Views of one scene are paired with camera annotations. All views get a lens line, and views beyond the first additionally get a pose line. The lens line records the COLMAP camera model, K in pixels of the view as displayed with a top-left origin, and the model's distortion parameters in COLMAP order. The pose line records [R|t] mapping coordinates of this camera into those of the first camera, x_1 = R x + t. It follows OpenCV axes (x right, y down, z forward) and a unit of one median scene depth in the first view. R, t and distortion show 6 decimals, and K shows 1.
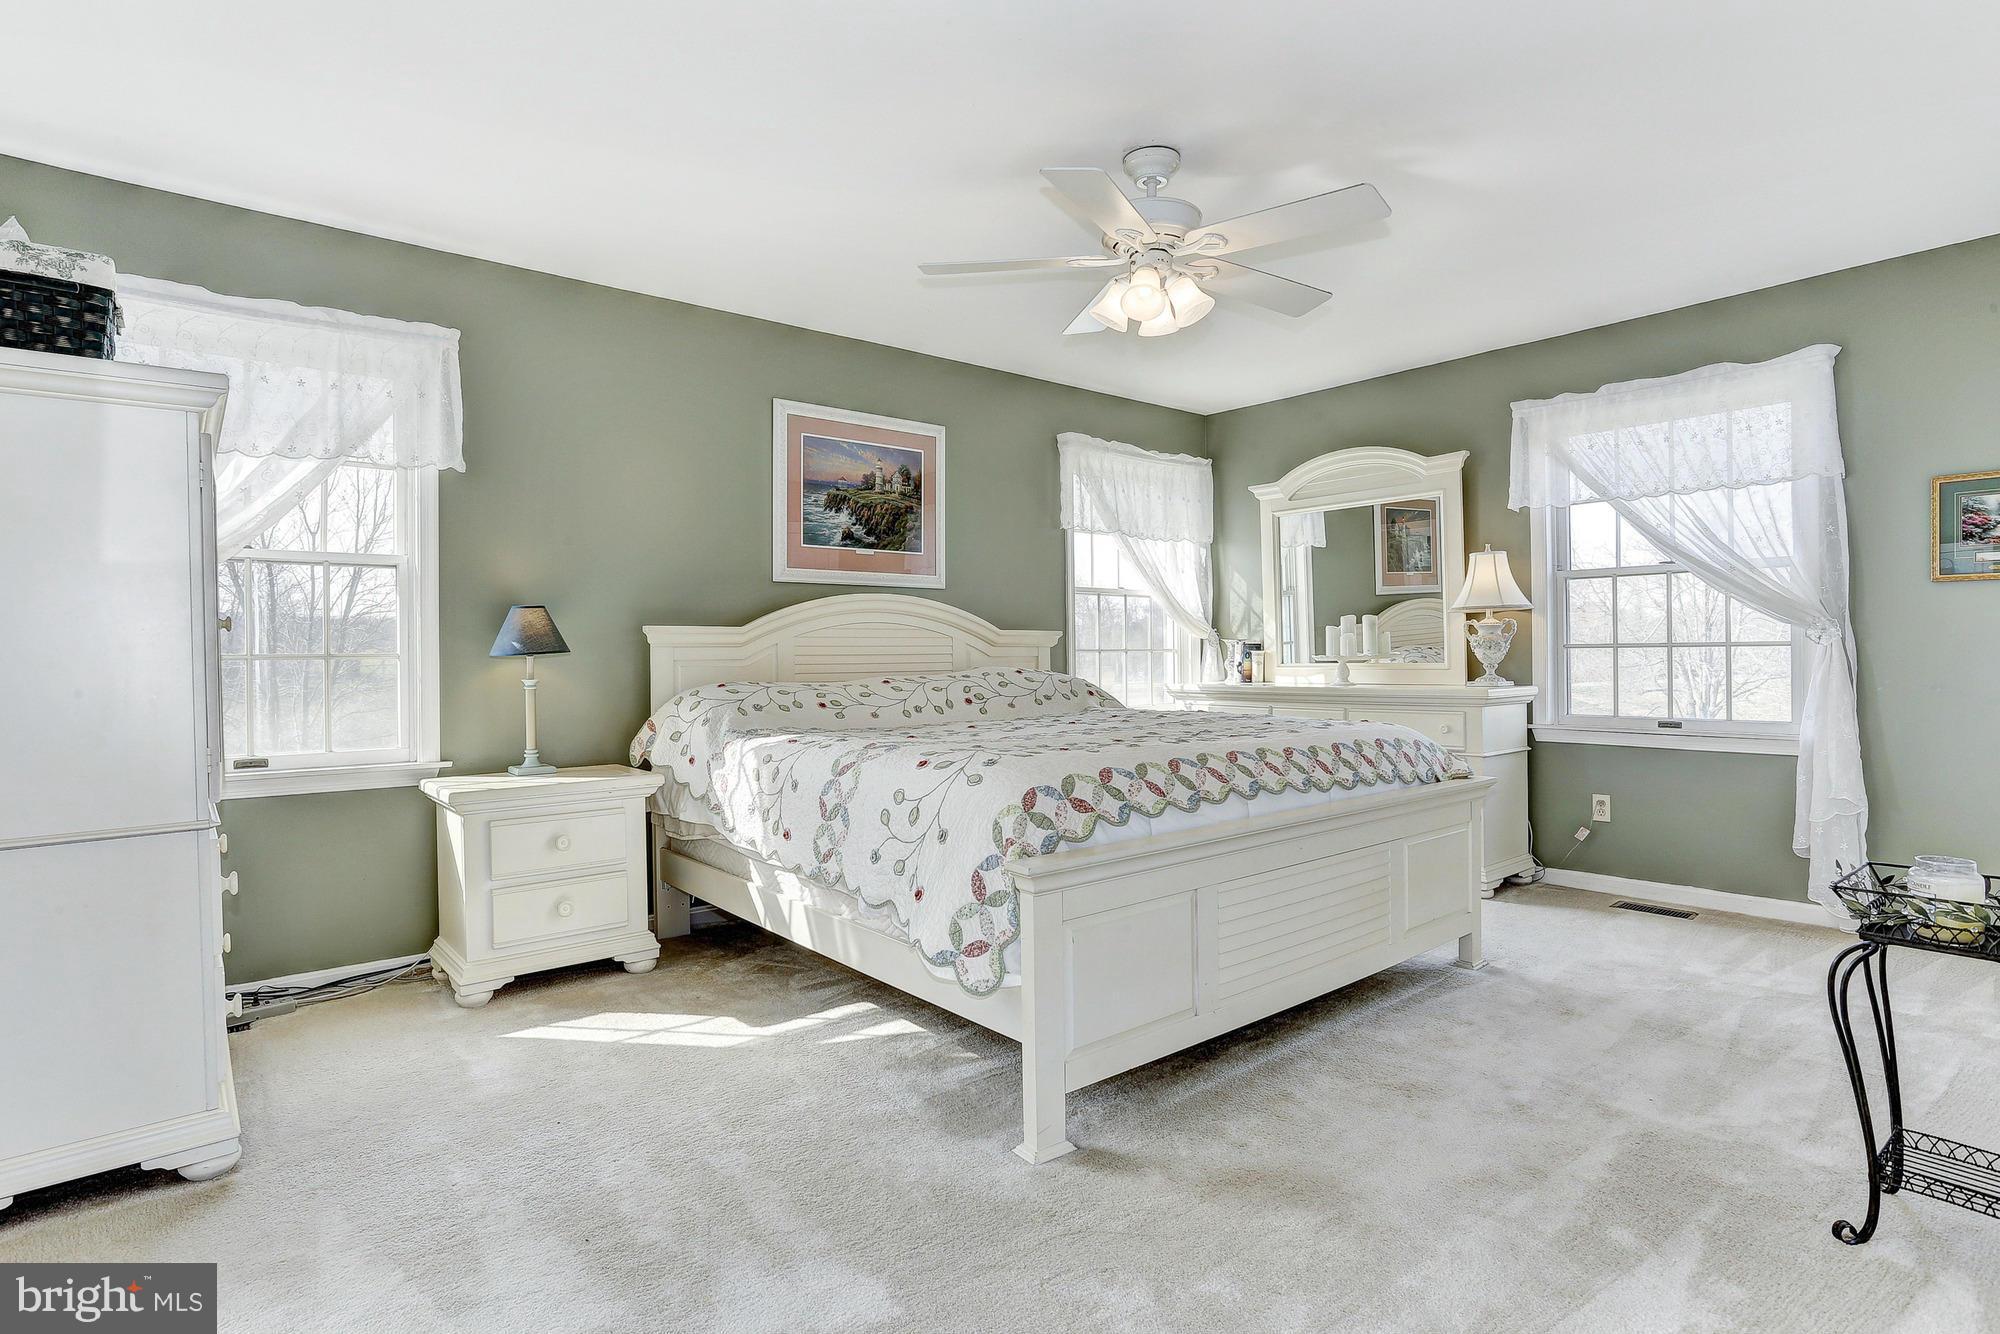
lens RADIAL K [[972.8, 0, 988.1], [0, 972.8, 654.0], [0, 0, 1]] dist [-0.059254, 0.035067]
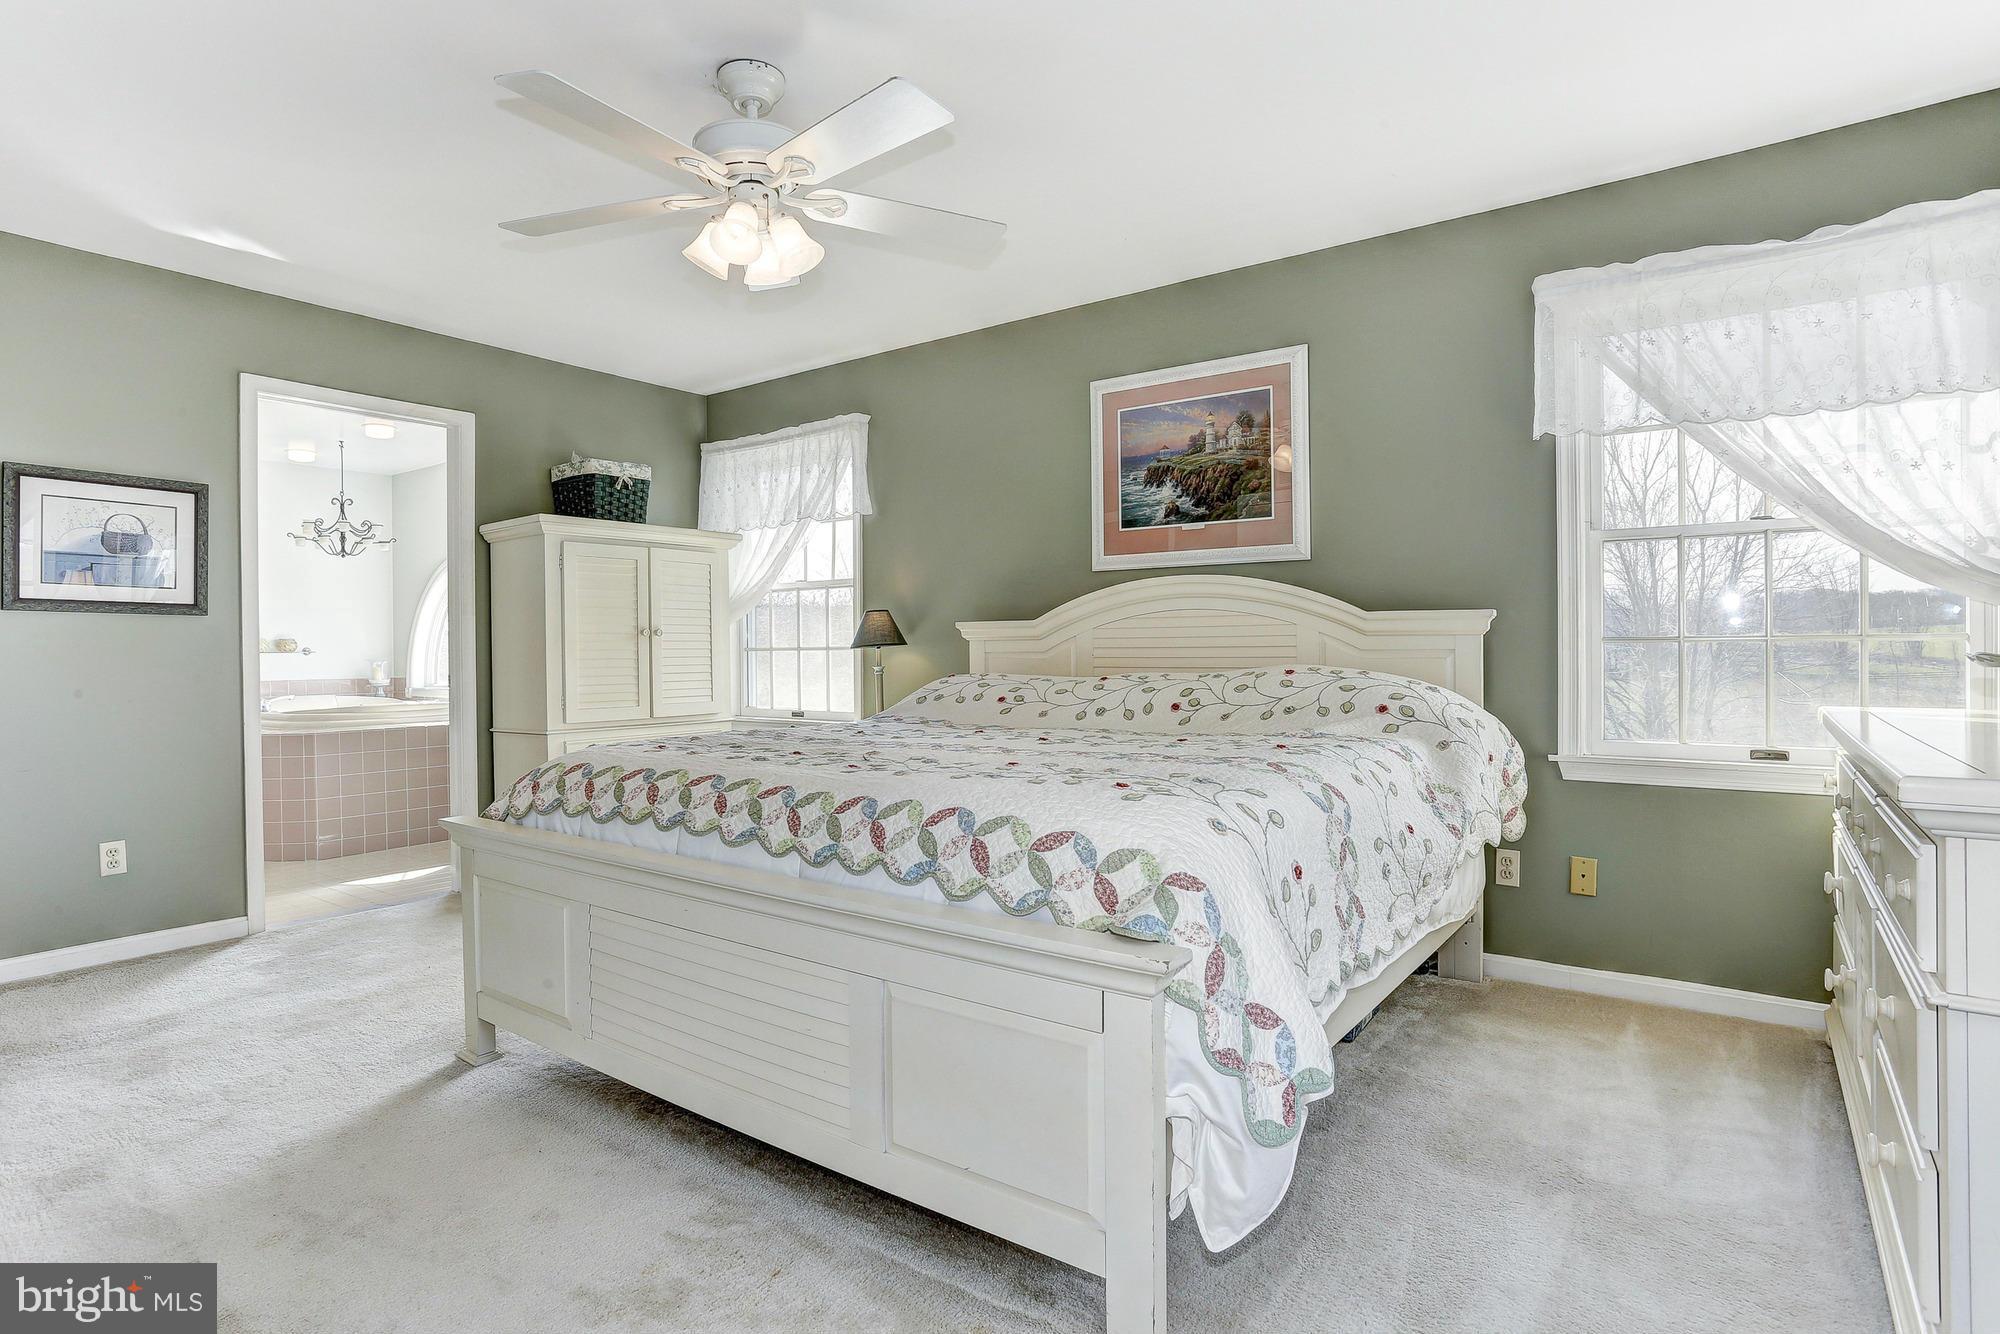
lens RADIAL K [[972.8, 0, 988.1], [0, 972.8, 654.0], [0, 0, 1]] dist [-0.059254, 0.035067]
pose [[0.286623, 0.028511, -0.957619, 0.656311], [0.019941, 0.999163, 0.035716, -0.027036], [0.957836, -0.029333, 0.285815, 0.586218]]
